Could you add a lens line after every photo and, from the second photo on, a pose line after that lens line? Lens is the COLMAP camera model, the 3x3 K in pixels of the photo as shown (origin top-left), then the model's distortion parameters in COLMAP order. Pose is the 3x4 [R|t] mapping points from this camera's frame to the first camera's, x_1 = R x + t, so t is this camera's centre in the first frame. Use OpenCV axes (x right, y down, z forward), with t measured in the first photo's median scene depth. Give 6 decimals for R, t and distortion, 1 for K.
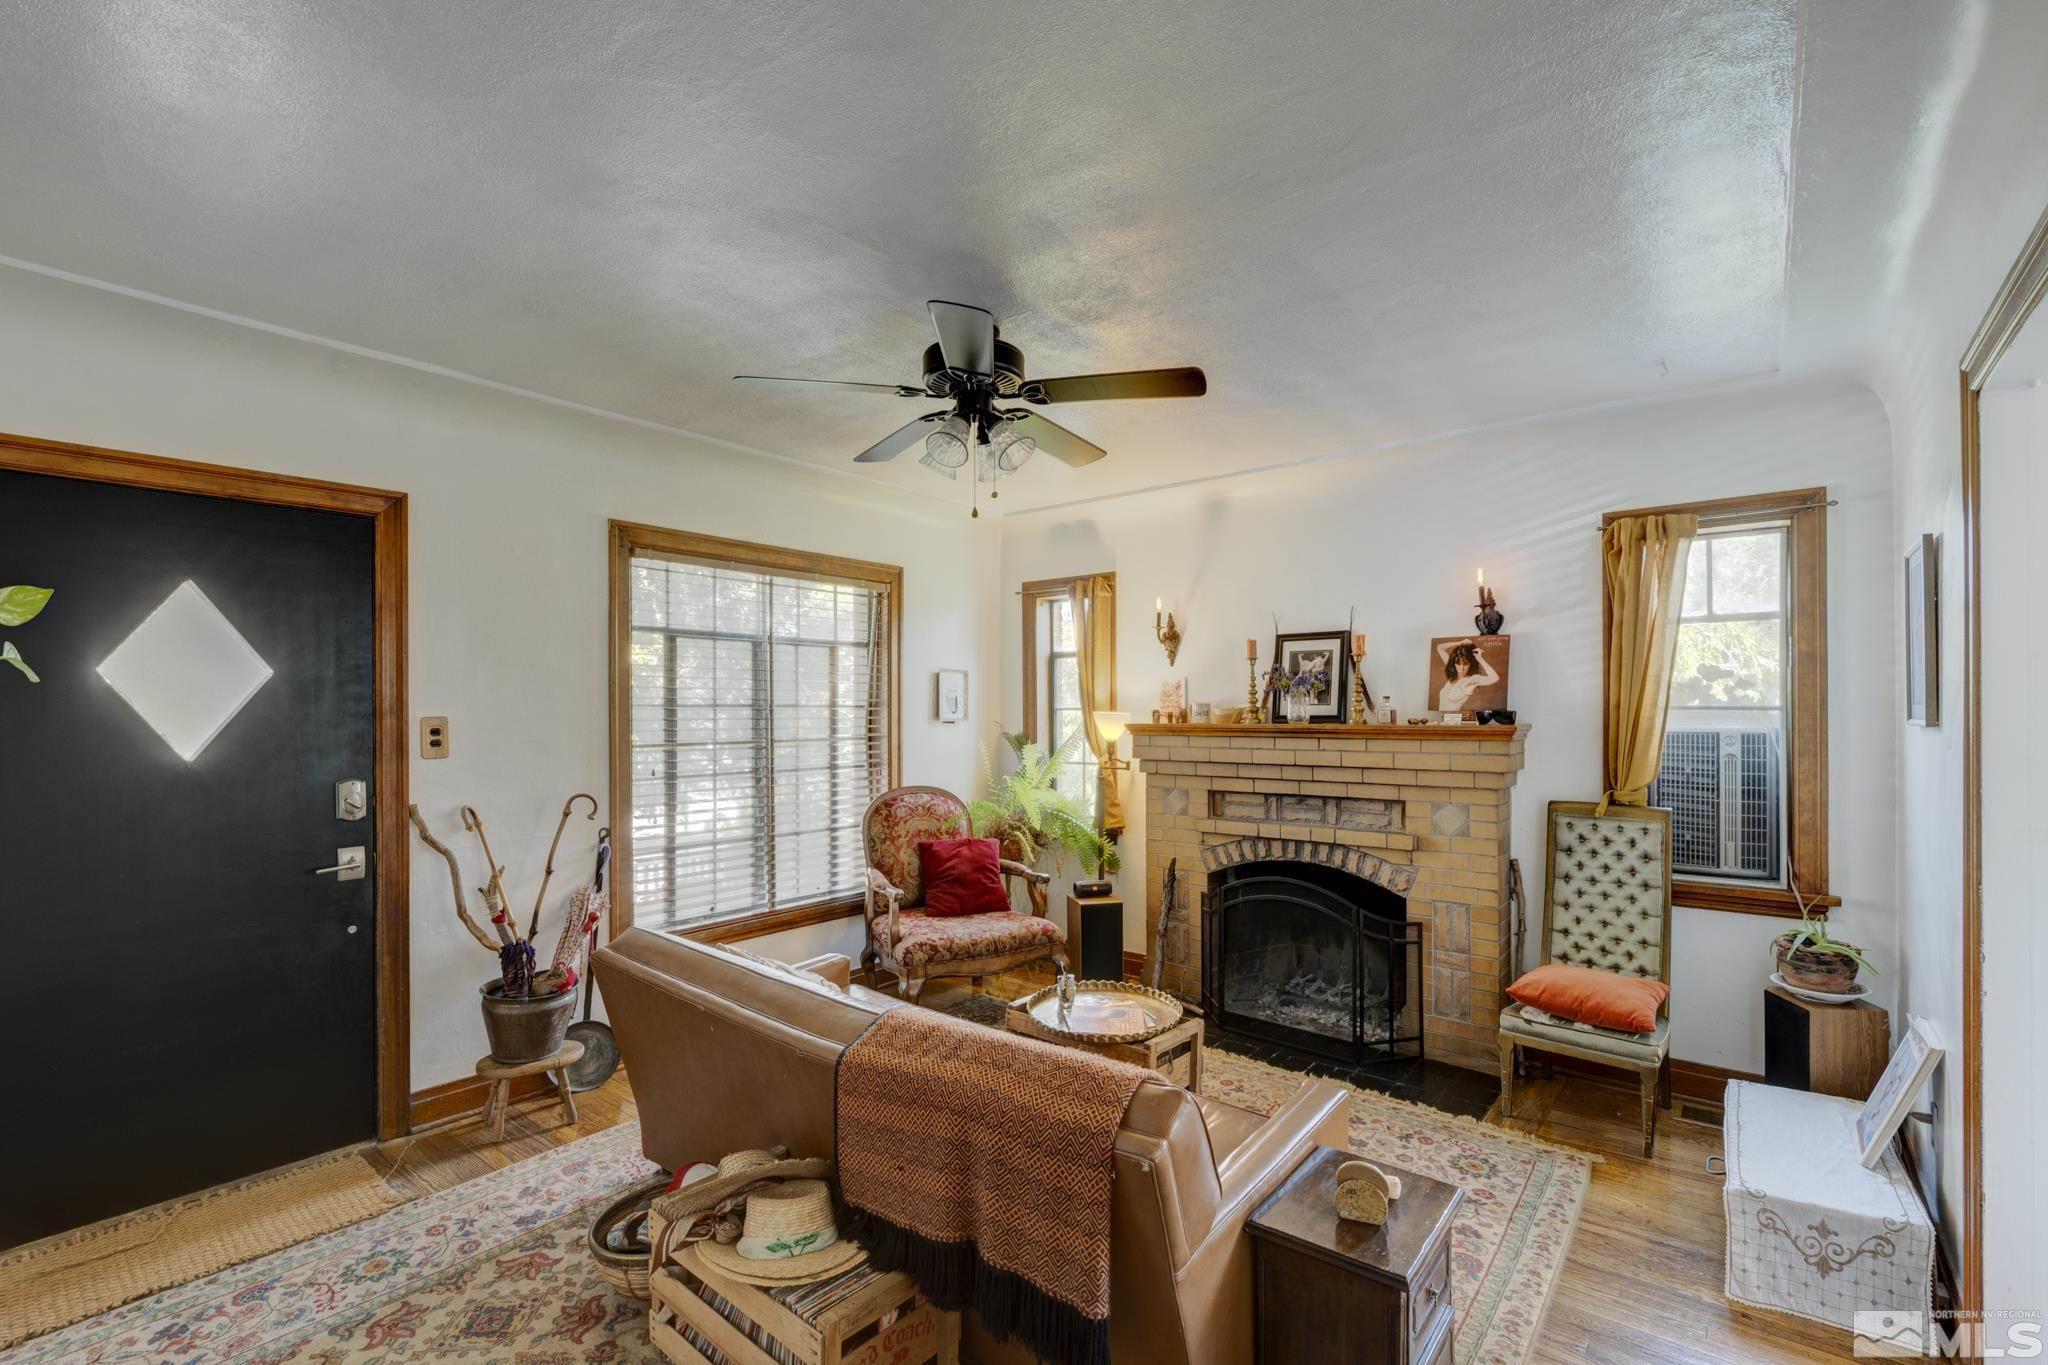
lens RADIAL K [[906.5, 0, 1019.3], [0, 906.5, 700.2], [0, 0, 1]] dist [-0.001072, -0.000180]
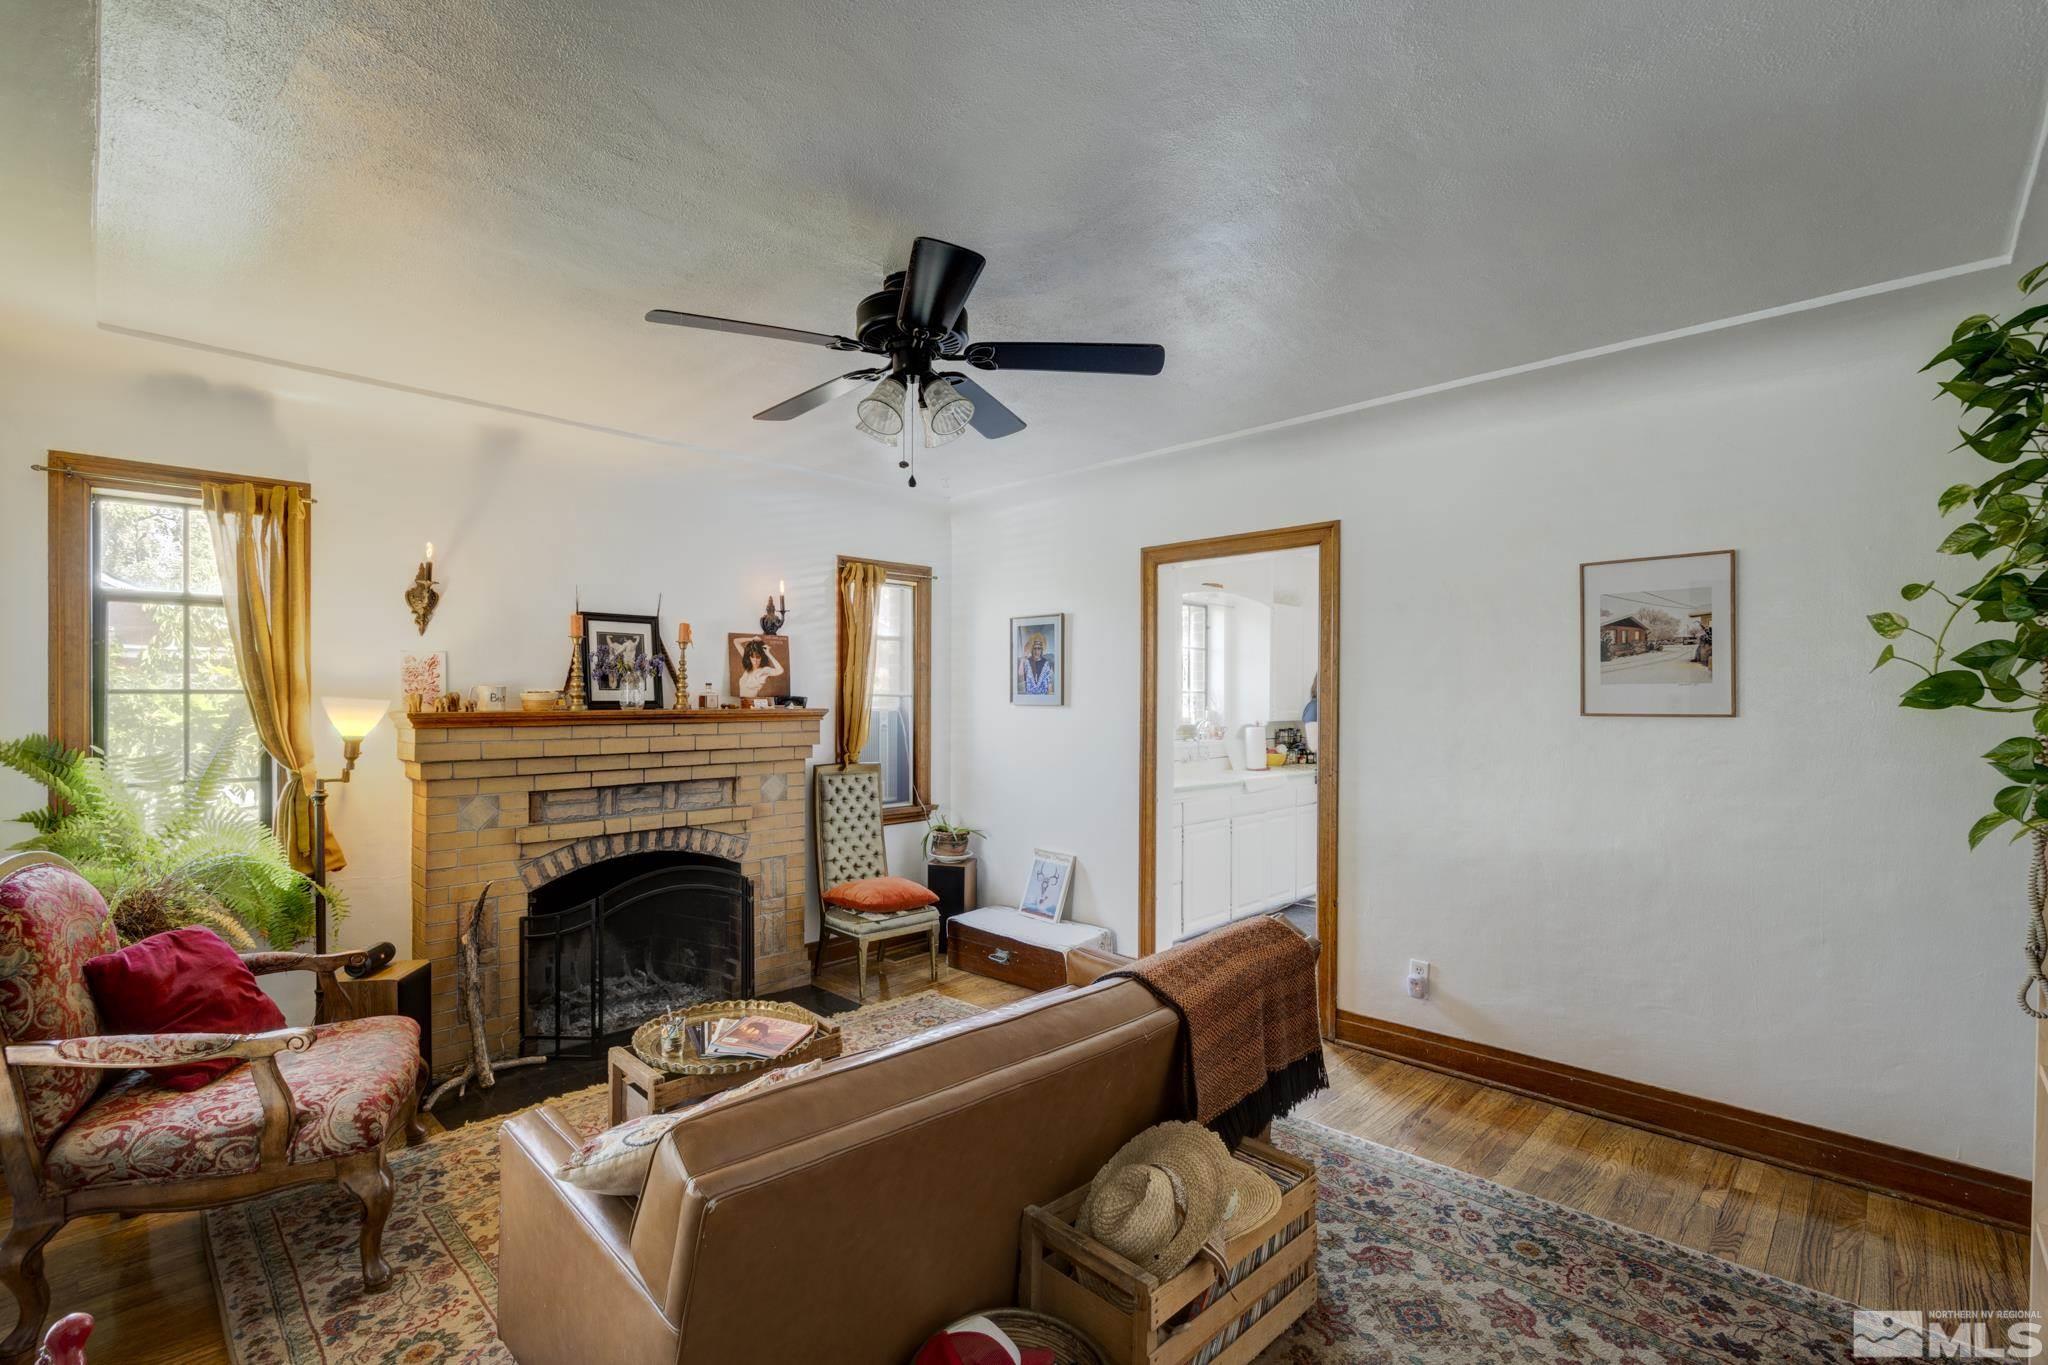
lens RADIAL K [[906.5, 0, 1019.3], [0, 906.5, 700.2], [0, 0, 1]] dist [-0.001072, -0.000180]
pose [[0.083549, -0.000482, 0.996504, -0.631026], [-0.014275, 0.999897, 0.001681, 0.008811], [-0.996401, -0.014366, 0.083533, 0.533877]]
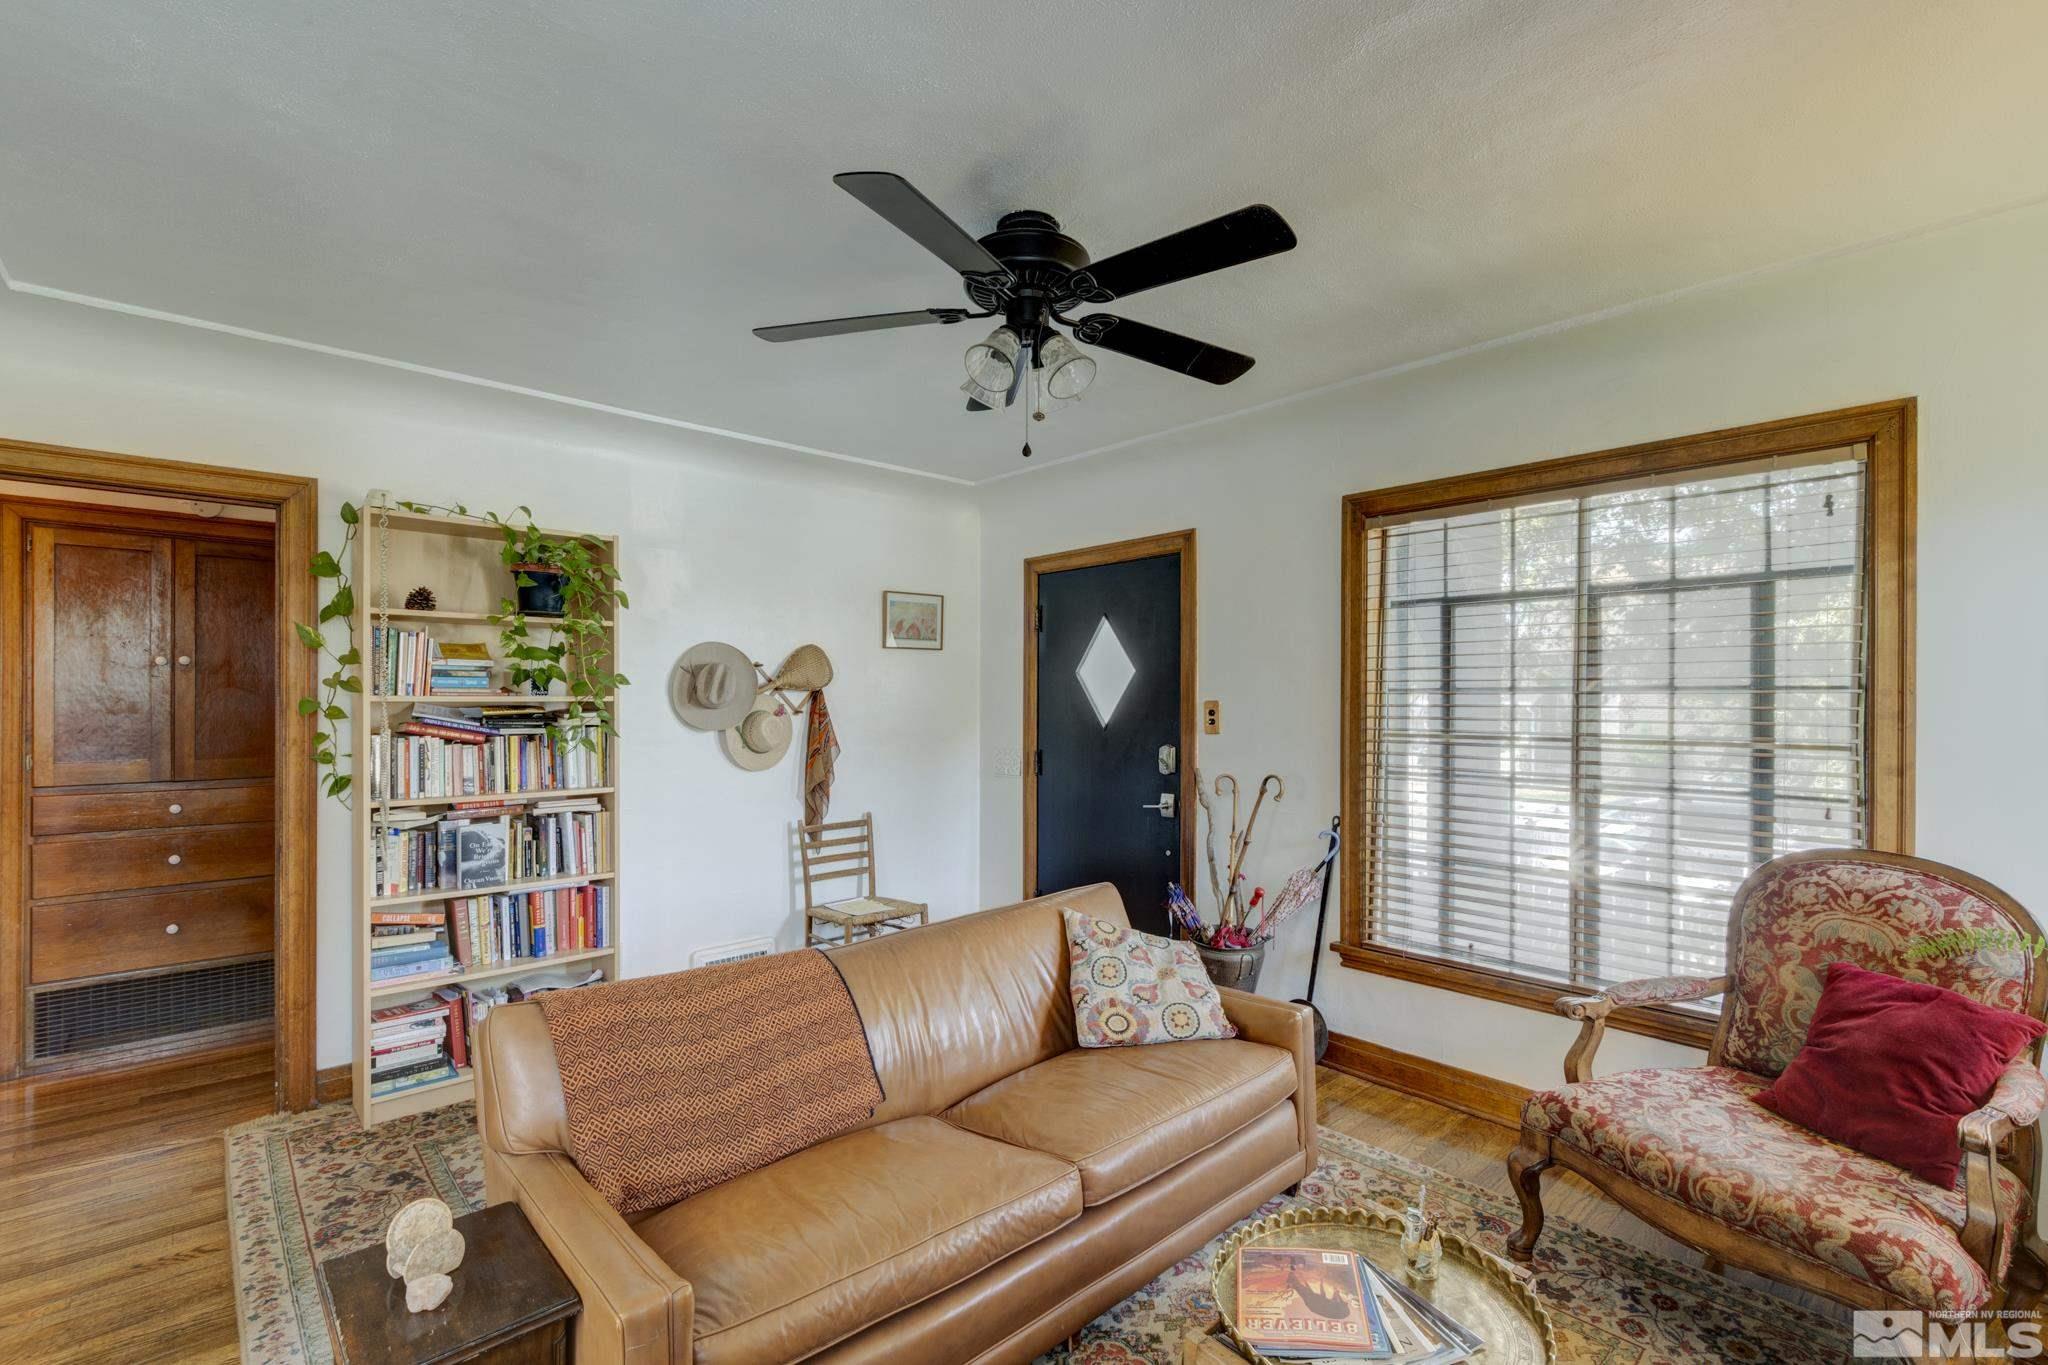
lens RADIAL K [[906.5, 0, 1019.3], [0, 906.5, 700.2], [0, 0, 1]] dist [-0.001072, -0.000180]
pose [[-0.145925, 0.010077, -0.989244, 0.504607], [0.016479, 0.999834, 0.007754, 0.002885], [0.989158, -0.015170, -0.146067, 0.729749]]
